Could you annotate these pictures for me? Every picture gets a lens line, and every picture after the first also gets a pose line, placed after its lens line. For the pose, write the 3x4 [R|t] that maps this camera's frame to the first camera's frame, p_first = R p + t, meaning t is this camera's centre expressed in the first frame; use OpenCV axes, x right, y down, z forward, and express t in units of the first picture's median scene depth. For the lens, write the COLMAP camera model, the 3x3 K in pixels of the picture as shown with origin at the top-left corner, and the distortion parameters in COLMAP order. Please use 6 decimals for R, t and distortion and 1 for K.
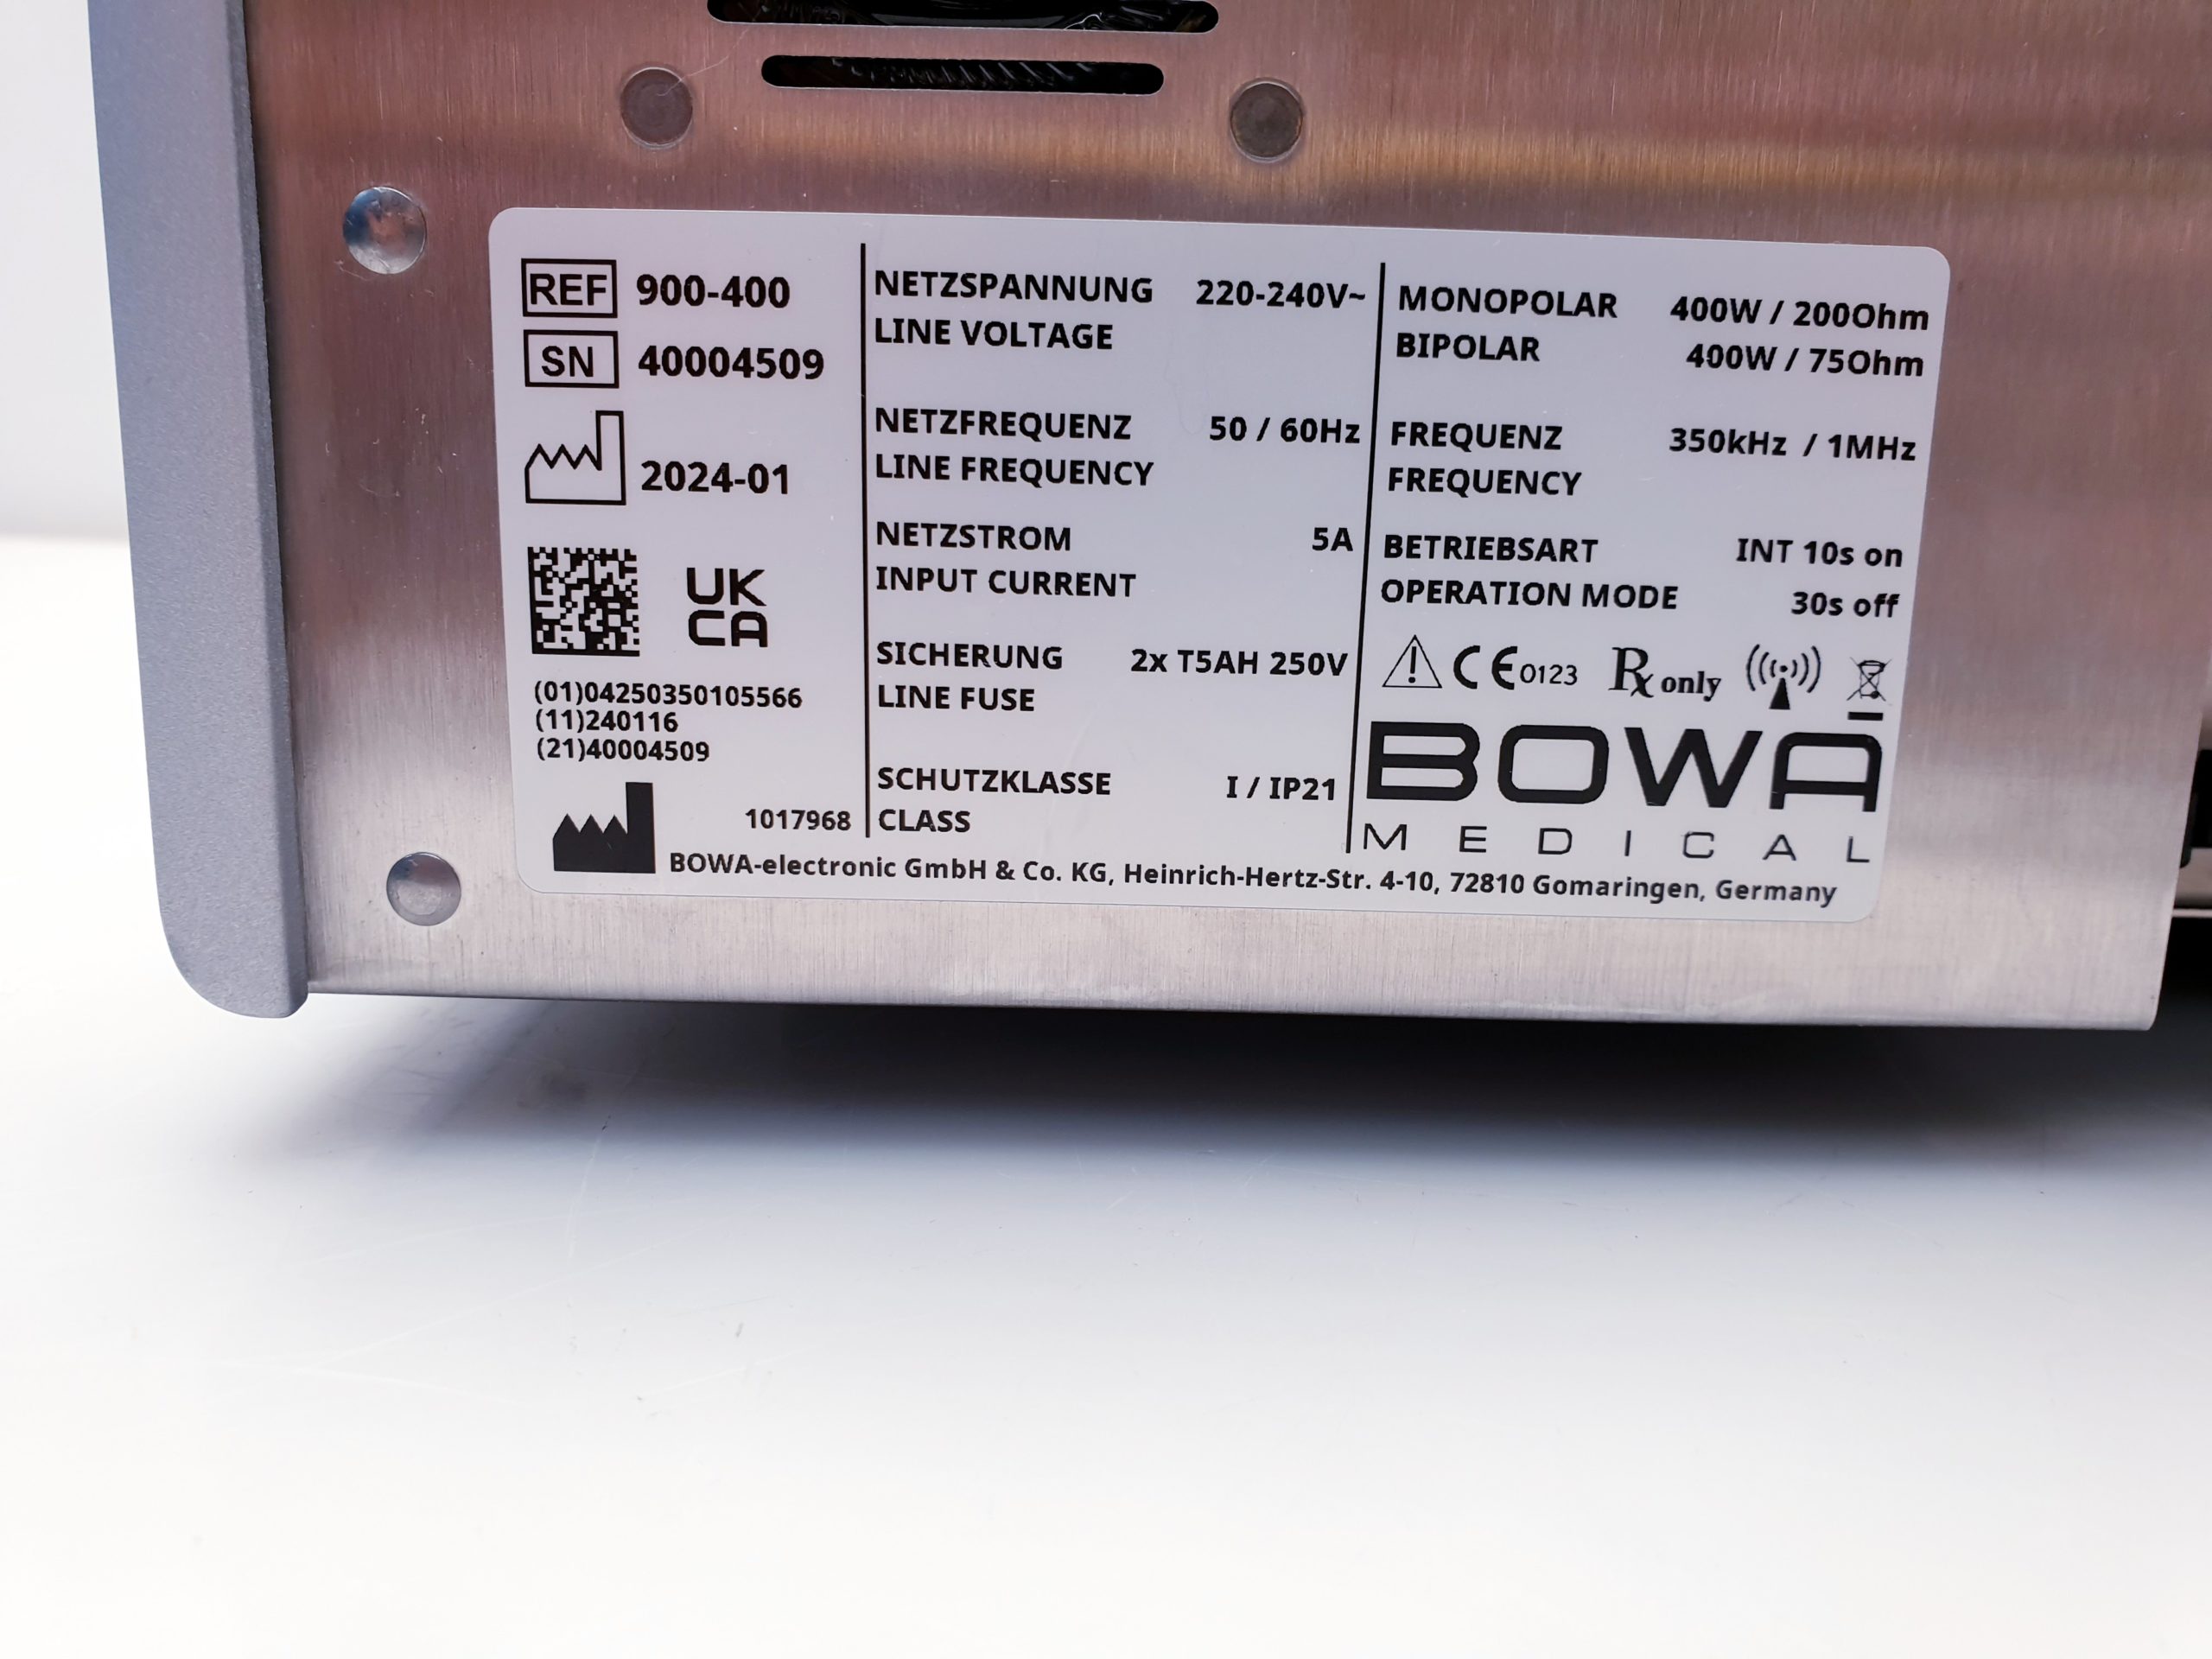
lens RADIAL K [[1708.5, 0, 1103.1], [0, 1708.5, 829.2], [0, 0, 1]] dist [0.002431, -0.006637]
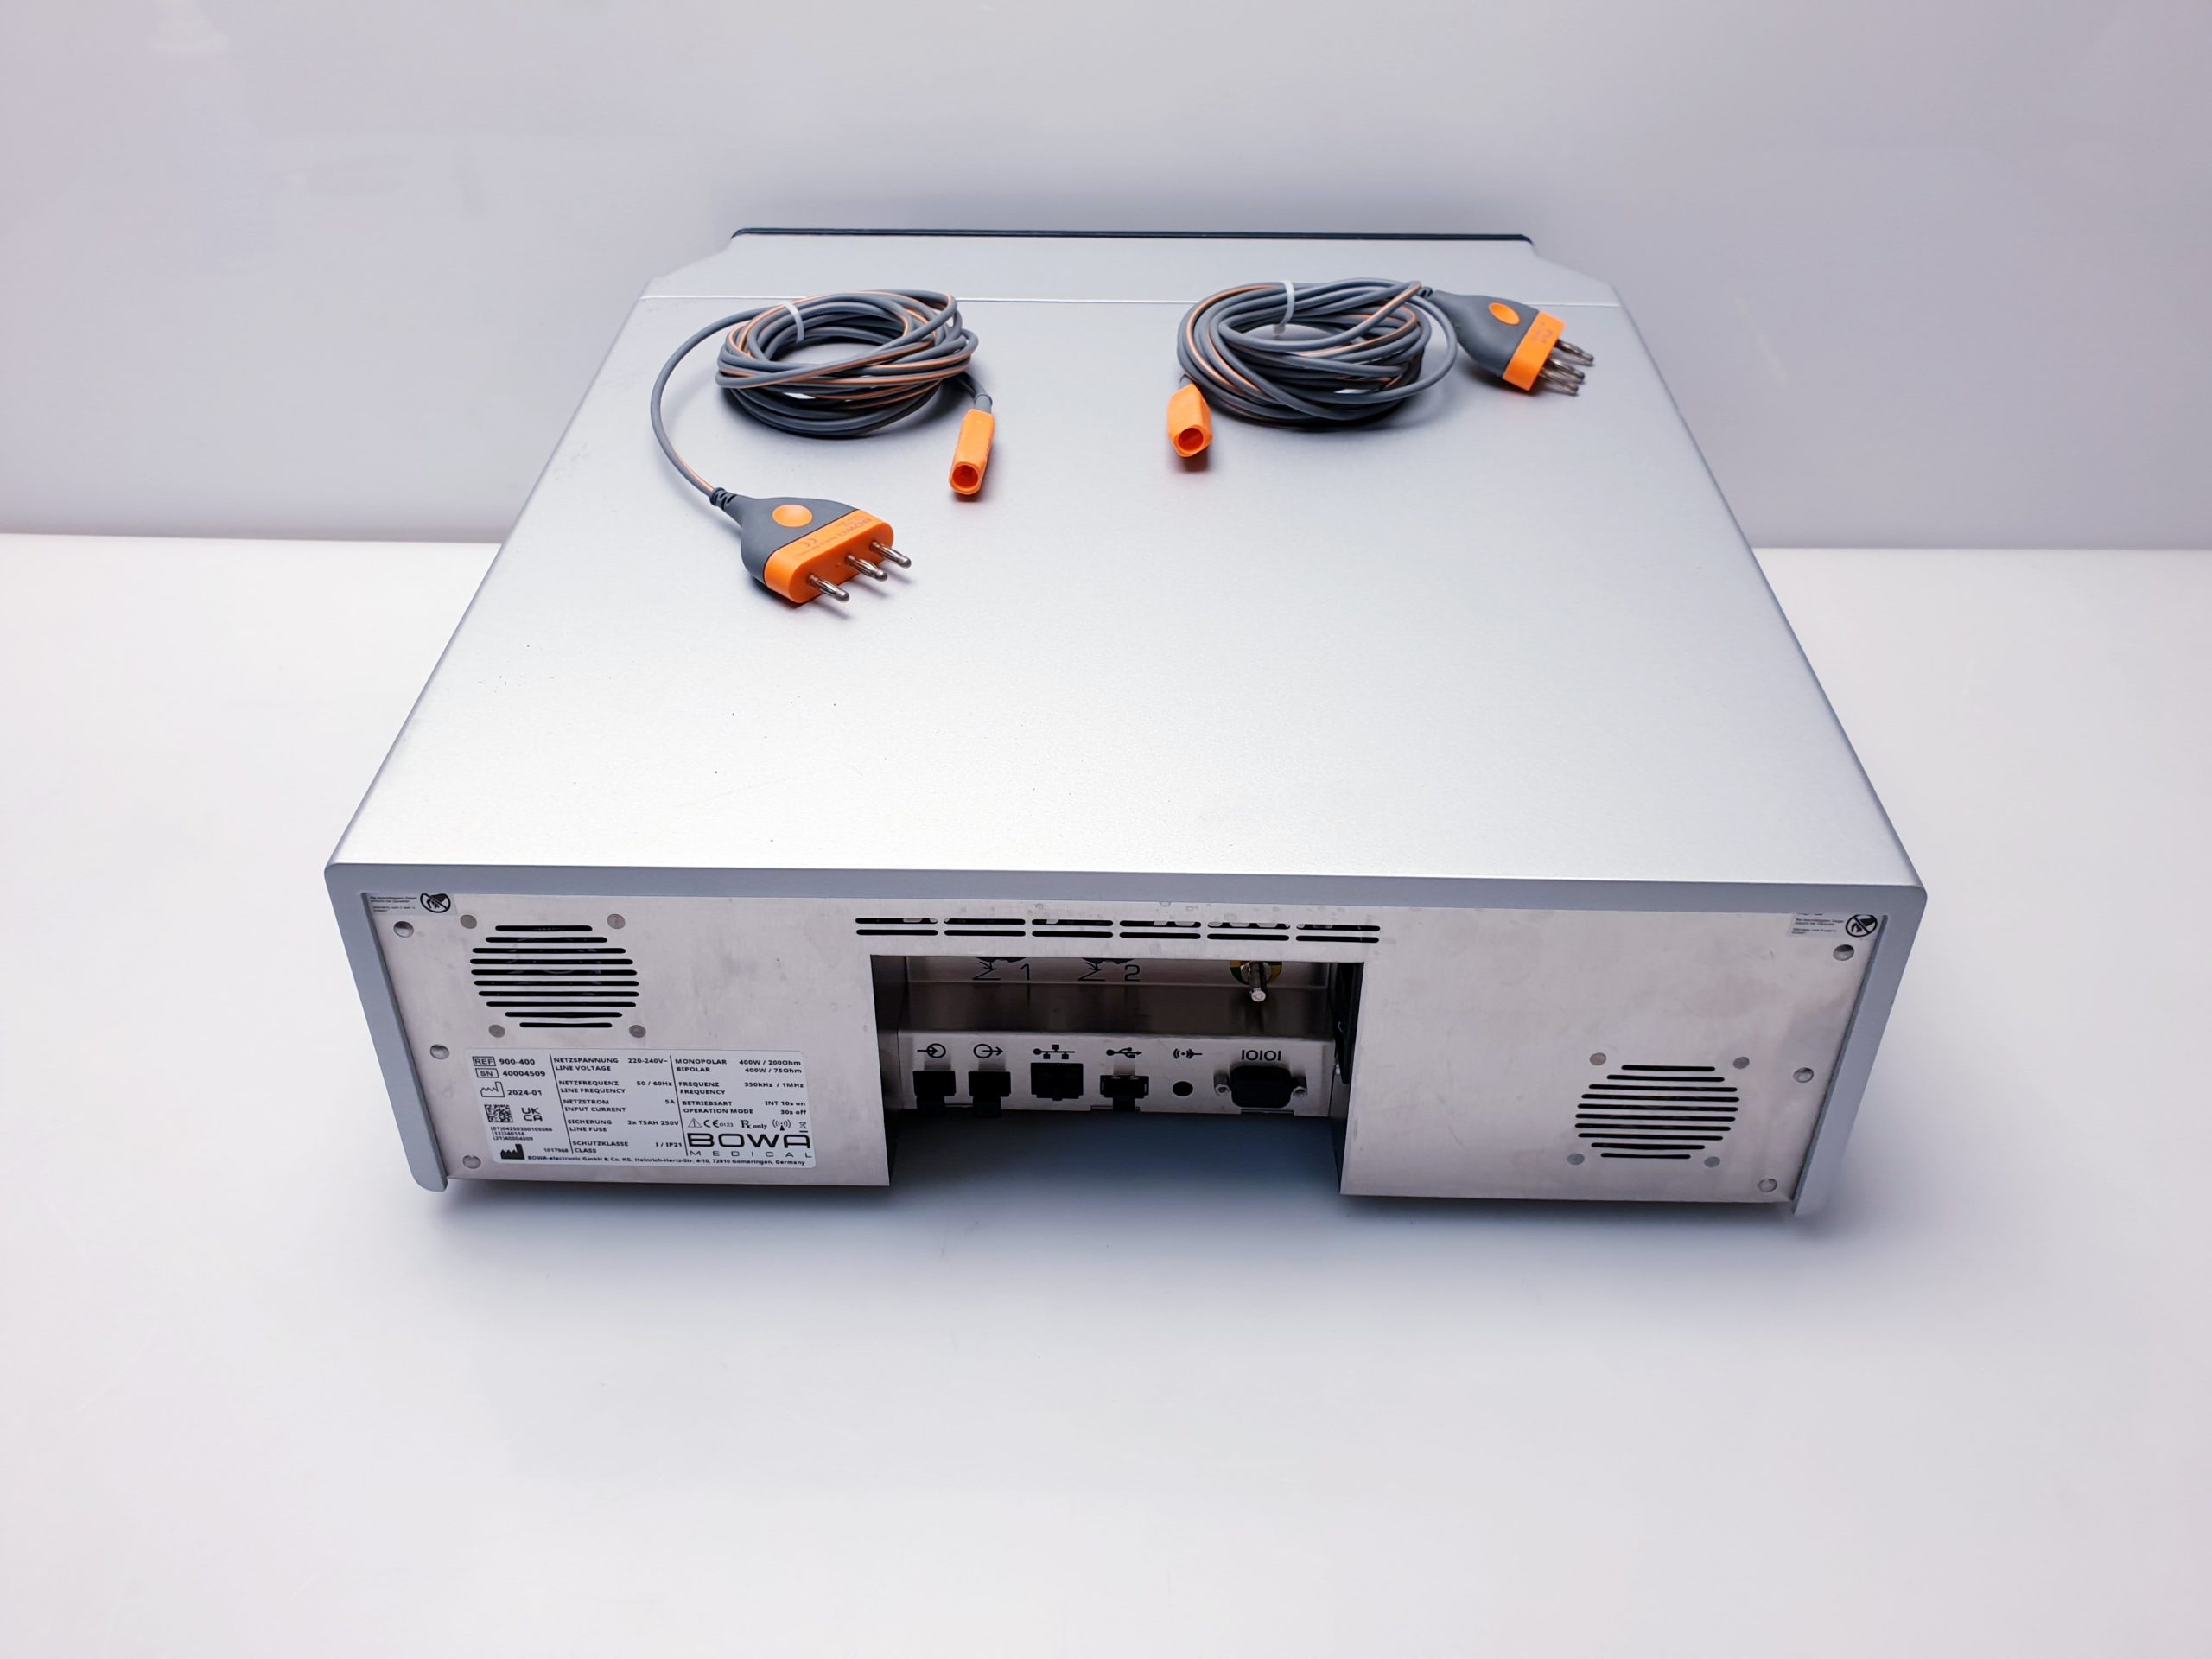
lens RADIAL K [[1708.5, 0, 1106.1], [0, 1708.5, 827.6], [0, 0, 1]] dist [0.002431, -0.006637]
pose [[0.999717, 0.001166, -0.023746, 1.308877], [0.008149, 0.921490, 0.388316, -2.421557], [0.022334, -0.388399, 0.921220, -2.614406]]
